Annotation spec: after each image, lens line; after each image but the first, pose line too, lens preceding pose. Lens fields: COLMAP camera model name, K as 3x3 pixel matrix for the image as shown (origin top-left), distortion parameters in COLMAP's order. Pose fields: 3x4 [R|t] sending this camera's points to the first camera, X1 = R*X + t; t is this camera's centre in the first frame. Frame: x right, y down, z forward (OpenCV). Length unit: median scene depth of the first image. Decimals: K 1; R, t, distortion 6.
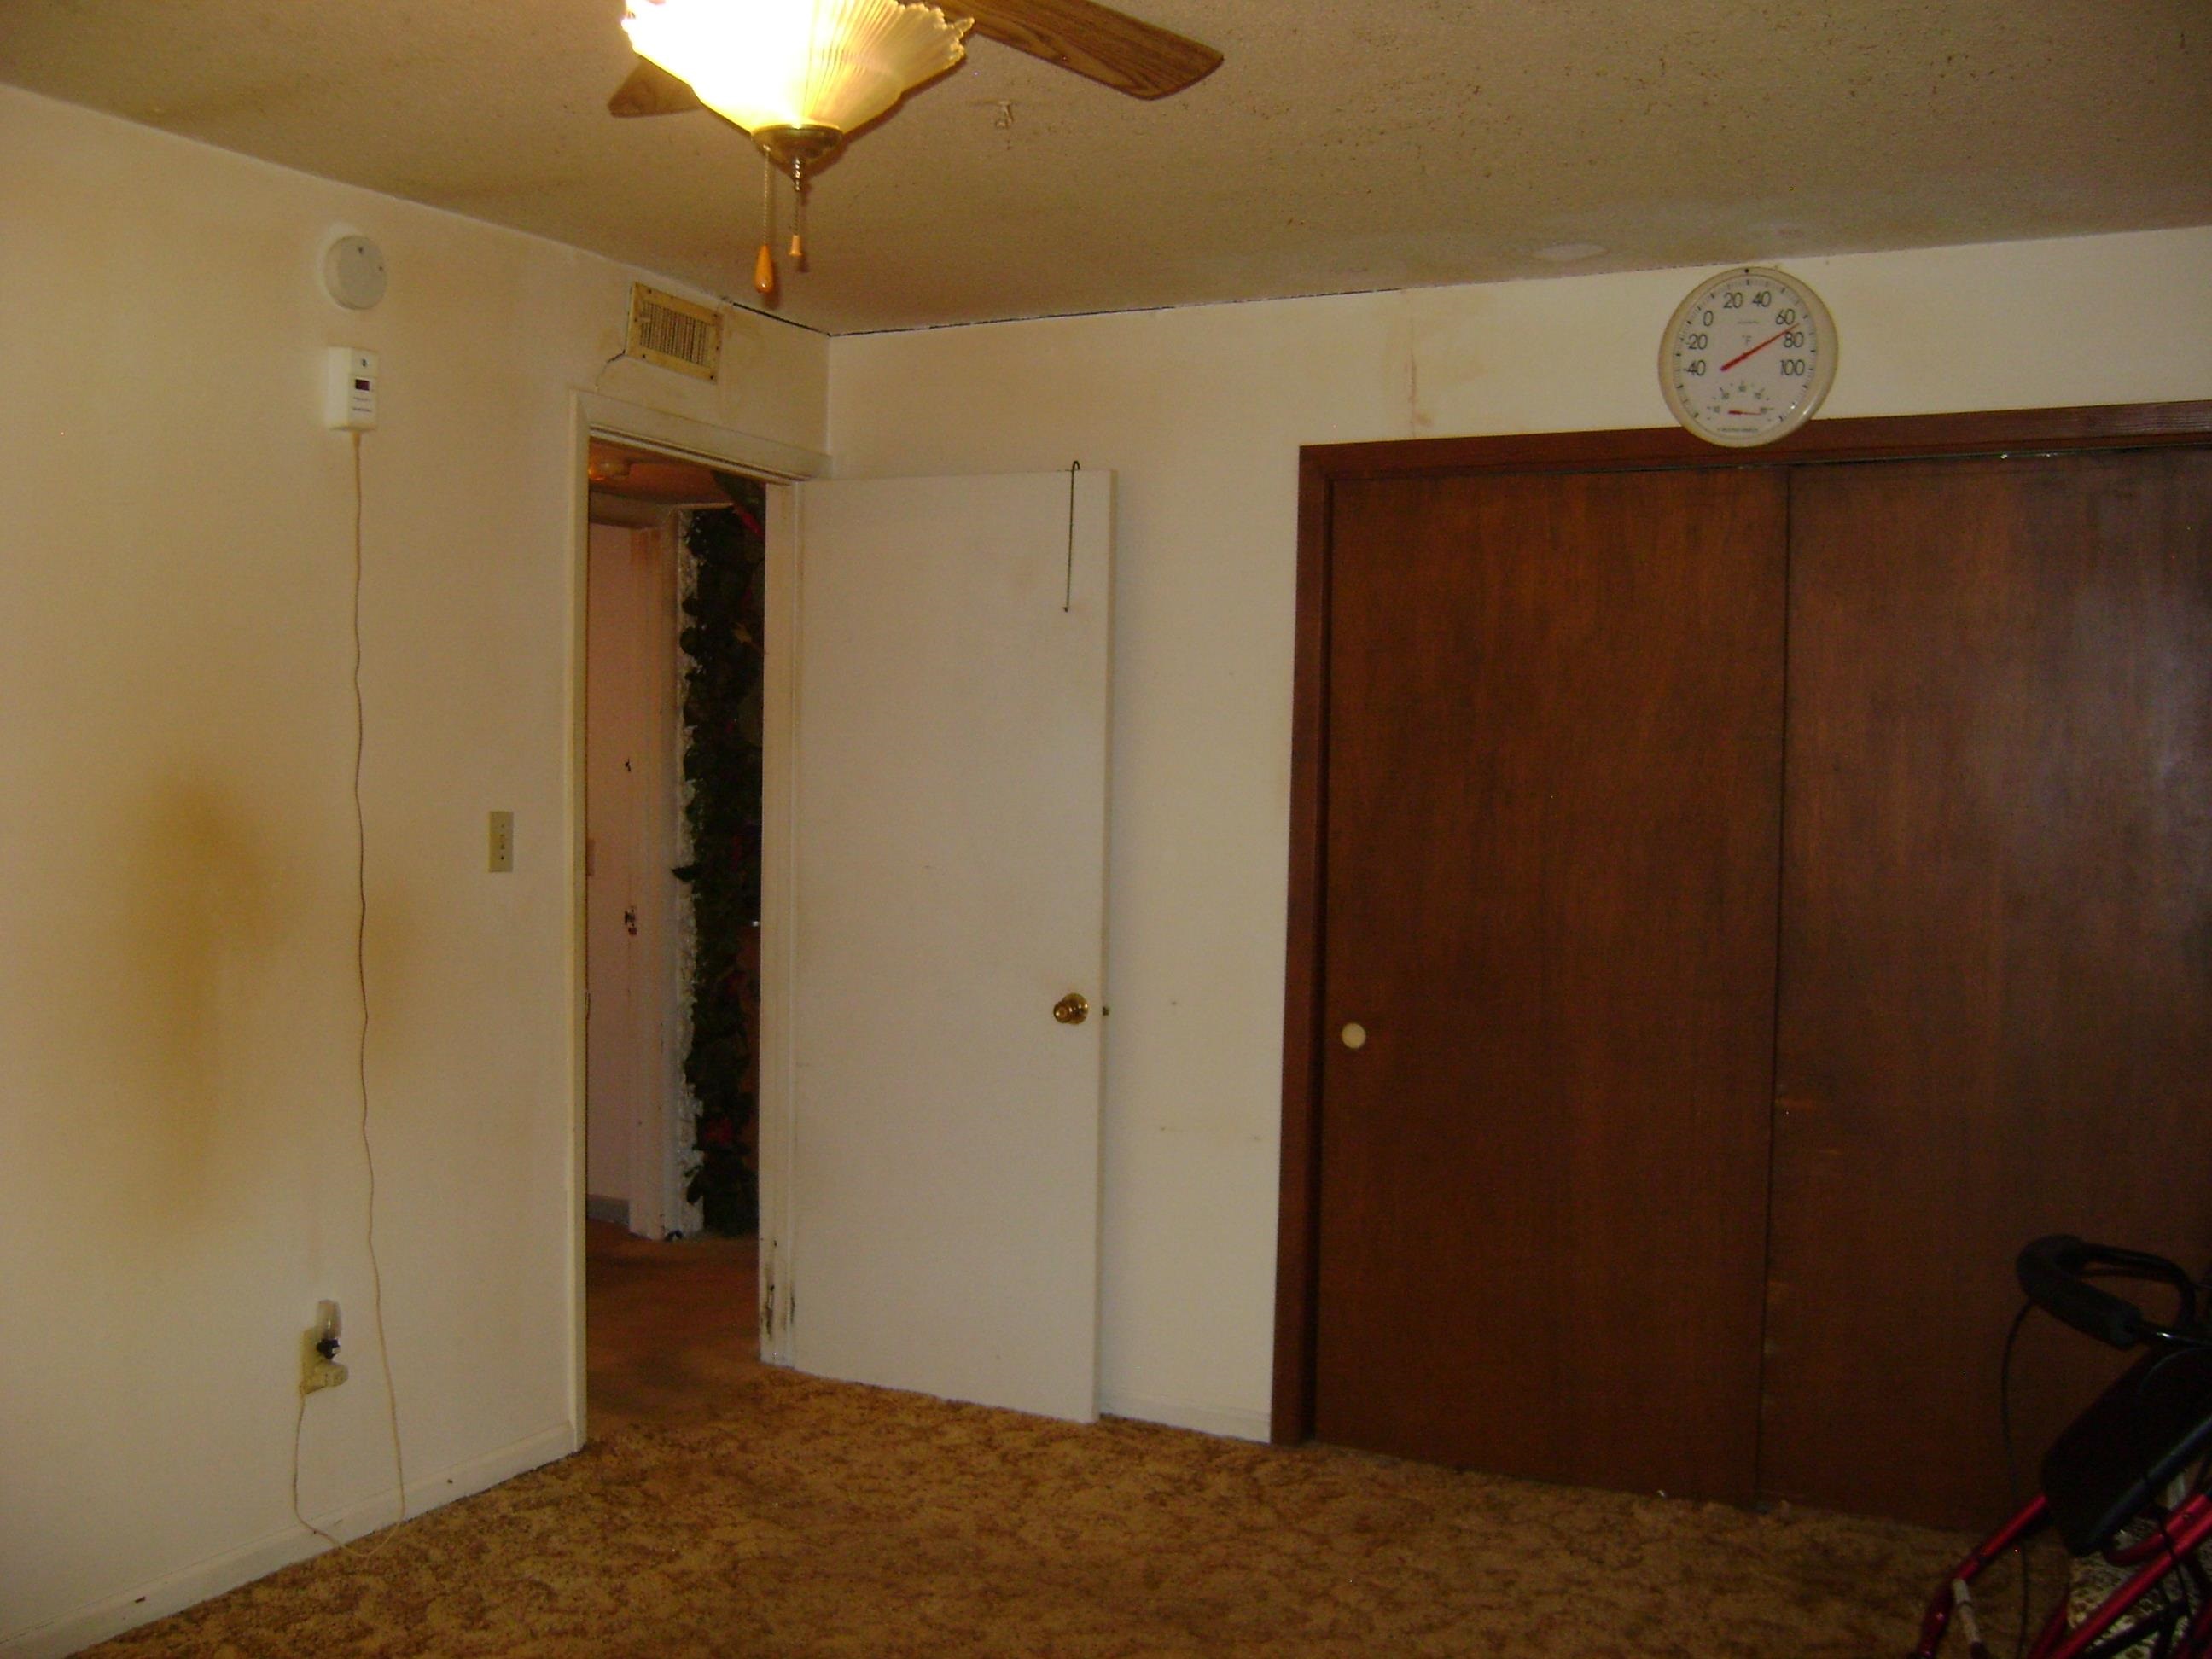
lens RADIAL K [[2275.3, 0, 1079.7], [0, 2275.3, 827.1], [0, 0, 1]] dist [-0.167117, 0.130418]
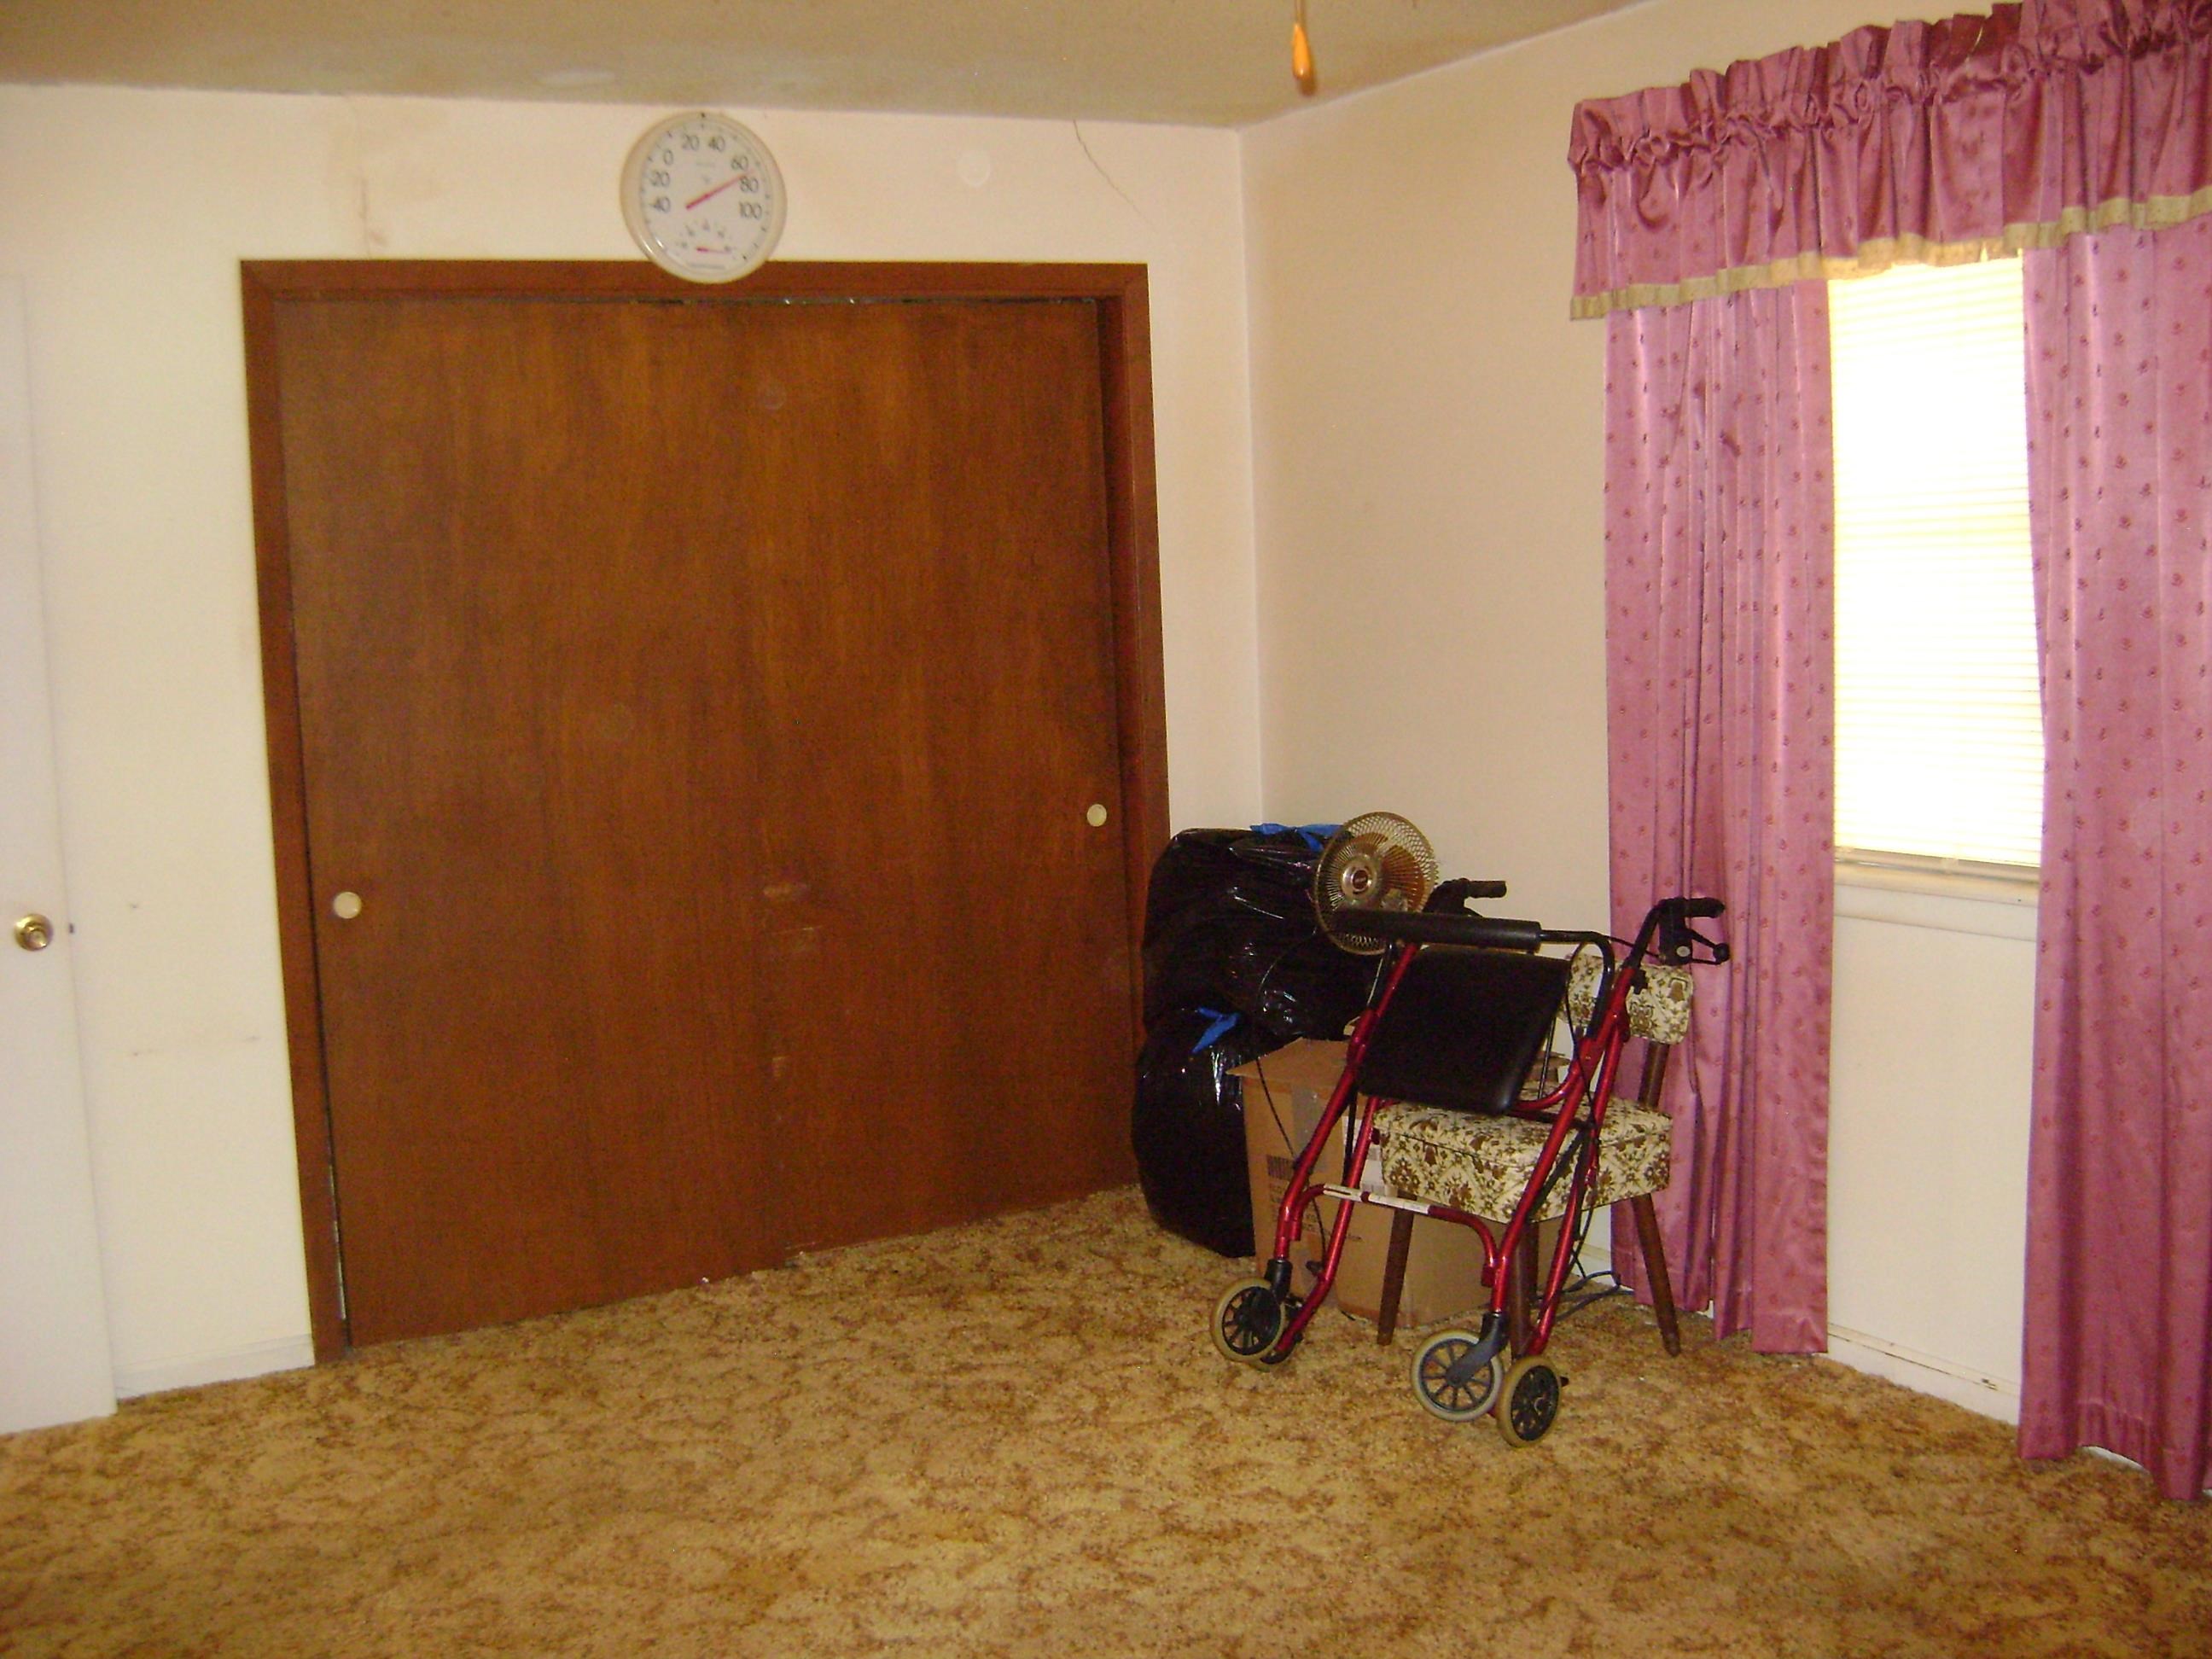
lens RADIAL K [[2275.3, 0, 1079.7], [0, 2275.3, 827.1], [0, 0, 1]] dist [-0.167117, 0.130418]
pose [[0.532706, -0.135069, 0.835453, -0.528972], [0.084859, 0.990732, 0.106065, -0.012378], [-0.842035, 0.014395, 0.539230, 0.280515]]
